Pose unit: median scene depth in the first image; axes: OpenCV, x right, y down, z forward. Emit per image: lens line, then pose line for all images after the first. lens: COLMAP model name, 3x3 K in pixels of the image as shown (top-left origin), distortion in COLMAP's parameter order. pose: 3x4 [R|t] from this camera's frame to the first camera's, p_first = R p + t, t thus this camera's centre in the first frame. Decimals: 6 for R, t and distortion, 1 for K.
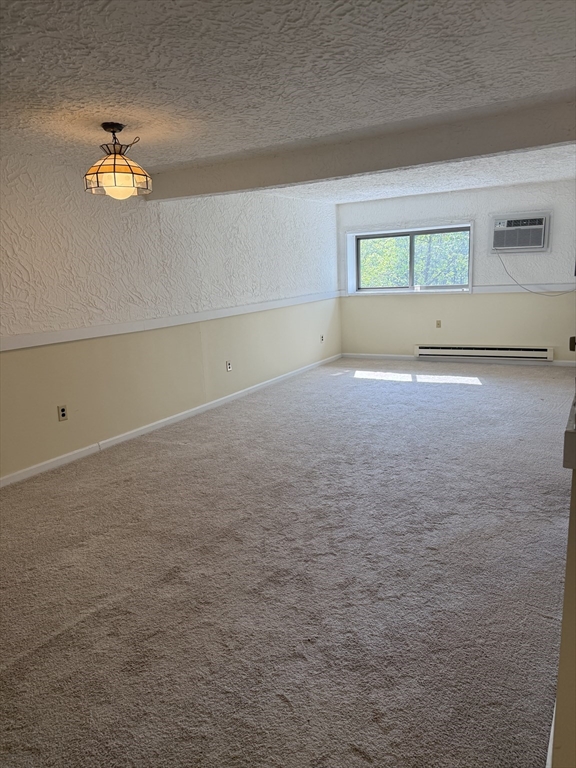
lens RADIAL K [[538.7, 0, 294.5], [0, 538.7, 382.1], [0, 0, 1]] dist [0.149041, -0.234653]
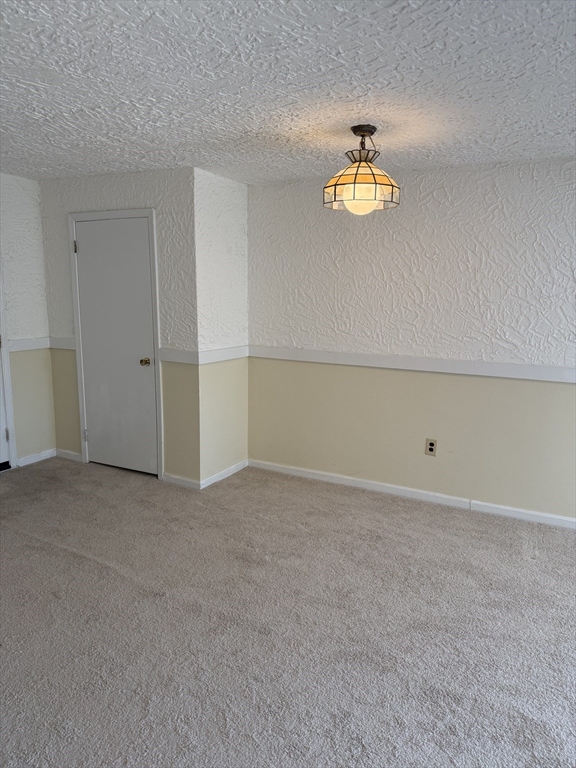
lens RADIAL K [[538.7, 0, 294.5], [0, 538.7, 382.1], [0, 0, 1]] dist [0.149041, -0.234653]
pose [[0.038954, 0.205193, -0.977946, 0.399422], [-0.221201, 0.956179, 0.191815, -0.157384], [0.974450, 0.208850, 0.082635, 0.625480]]
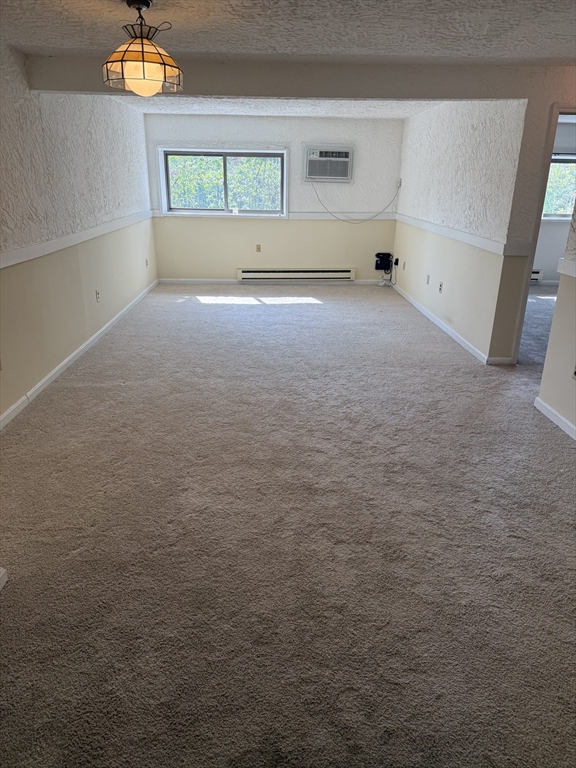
lens RADIAL K [[544.4, 0, 293.4], [0, 544.4, 387.3], [0, 0, 1]] dist [0.048676, -0.043930]
pose [[0.841818, -0.135703, 0.522424, -0.444151], [0.060410, 0.985486, 0.158643, -0.007469], [-0.536370, -0.101989, 0.837798, 0.085260]]
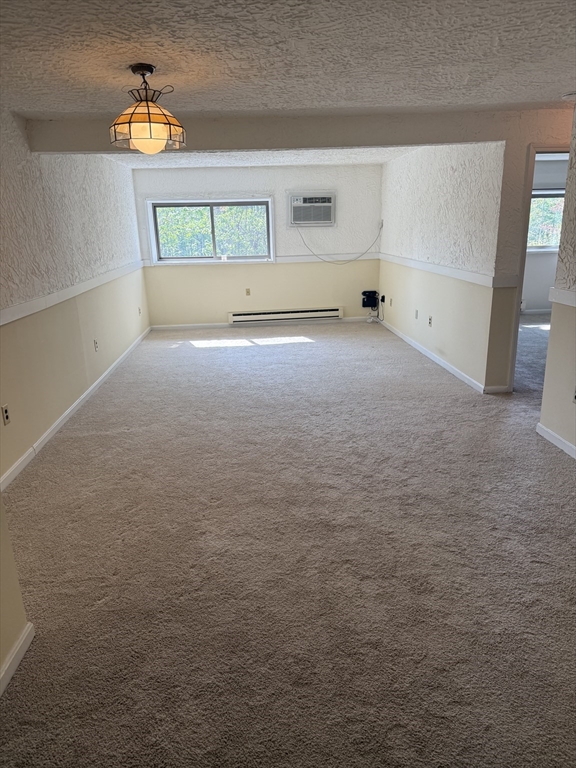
lens RADIAL K [[544.7, 0, 289.0], [0, 544.7, 388.0], [0, 0, 1]] dist [0.041863, -0.037934]
pose [[0.824970, -0.139465, 0.547699, -0.473979], [0.108082, 0.990121, 0.089324, -0.008848], [-0.554746, -0.014493, 0.831894, 0.093391]]
